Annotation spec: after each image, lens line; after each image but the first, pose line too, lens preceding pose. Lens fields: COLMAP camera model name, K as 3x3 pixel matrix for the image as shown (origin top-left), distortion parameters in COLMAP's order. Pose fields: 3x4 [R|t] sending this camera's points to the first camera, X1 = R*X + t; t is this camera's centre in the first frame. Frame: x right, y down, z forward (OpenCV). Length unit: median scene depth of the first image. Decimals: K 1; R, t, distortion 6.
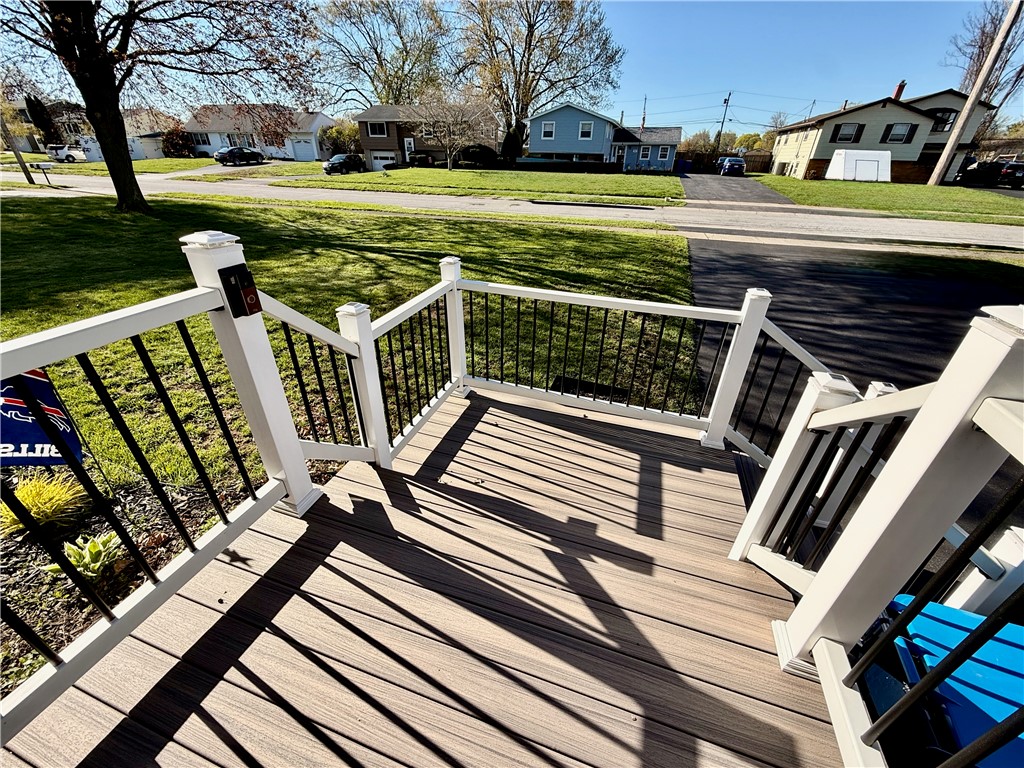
lens RADIAL K [[406.7, 0, 513.5], [0, 406.7, 386.0], [0, 0, 1]] dist [-0.002936, 0.000200]
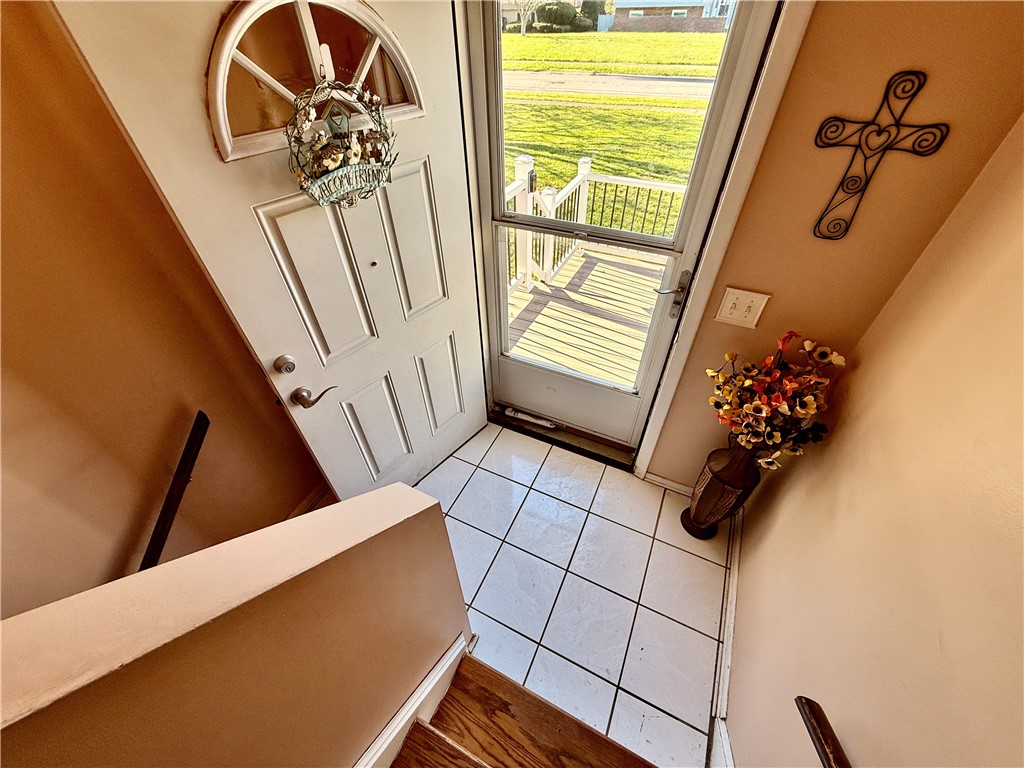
lens RADIAL K [[406.7, 0, 505.5], [0, 406.7, 388.0], [0, 0, 1]] dist [-0.002936, 0.000200]
pose [[0.988053, 0.073830, -0.135276, -0.065077], [-0.039386, 0.969600, 0.241504, 0.062531], [0.148994, -0.233290, 0.960925, -0.270009]]
